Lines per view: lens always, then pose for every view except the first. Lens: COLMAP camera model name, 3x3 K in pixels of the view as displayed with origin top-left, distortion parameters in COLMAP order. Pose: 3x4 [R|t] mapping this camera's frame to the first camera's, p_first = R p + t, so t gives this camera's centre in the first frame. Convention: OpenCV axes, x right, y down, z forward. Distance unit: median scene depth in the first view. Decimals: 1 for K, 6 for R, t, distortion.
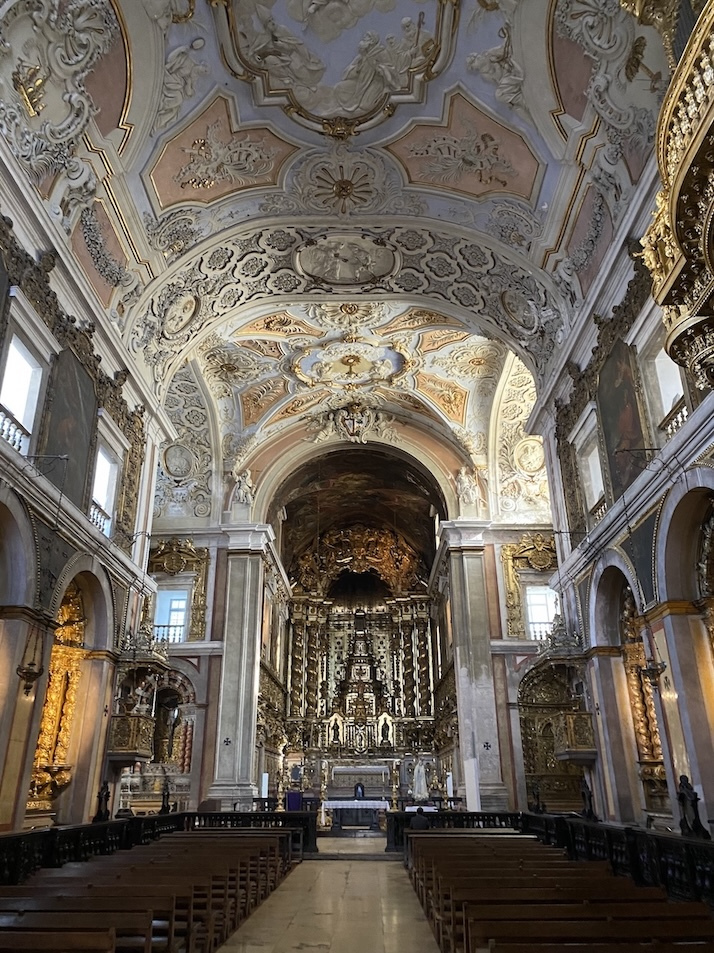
lens RADIAL K [[726.2, 0, 358.3], [0, 726.2, 475.2], [0, 0, 1]] dist [0.043659, -0.047377]
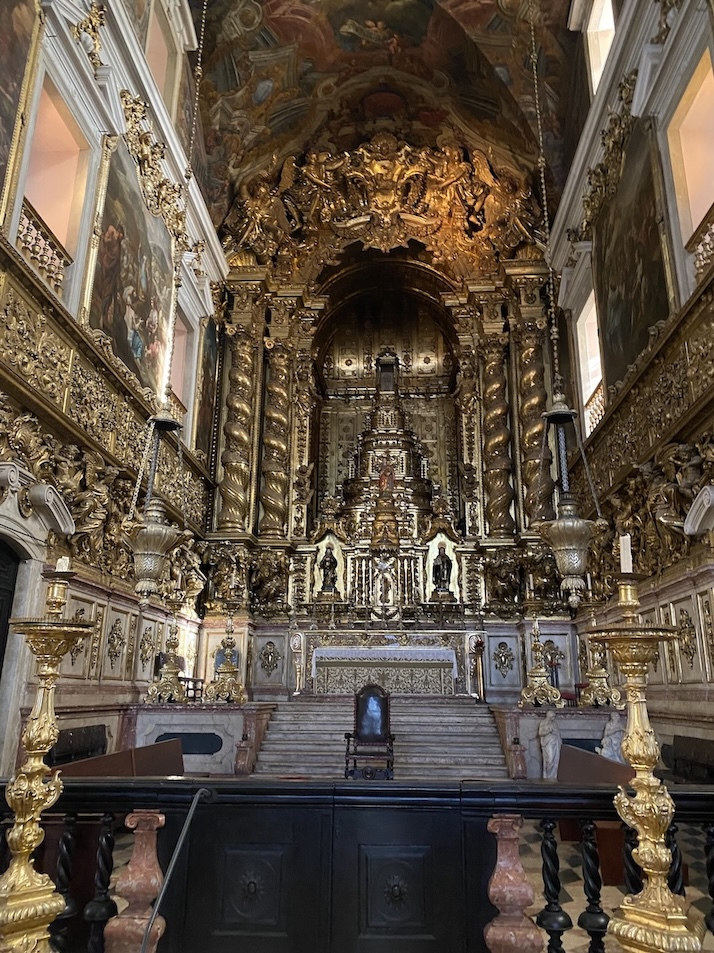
lens RADIAL K [[726.2, 0, 365.0], [0, 726.2, 478.8], [0, 0, 1]] dist [0.043659, -0.047377]
pose [[0.999308, 0.003644, -0.037024, 0.007062], [0.001150, 0.991689, 0.128654, 0.240297], [0.037185, -0.128608, 0.990998, 0.577346]]
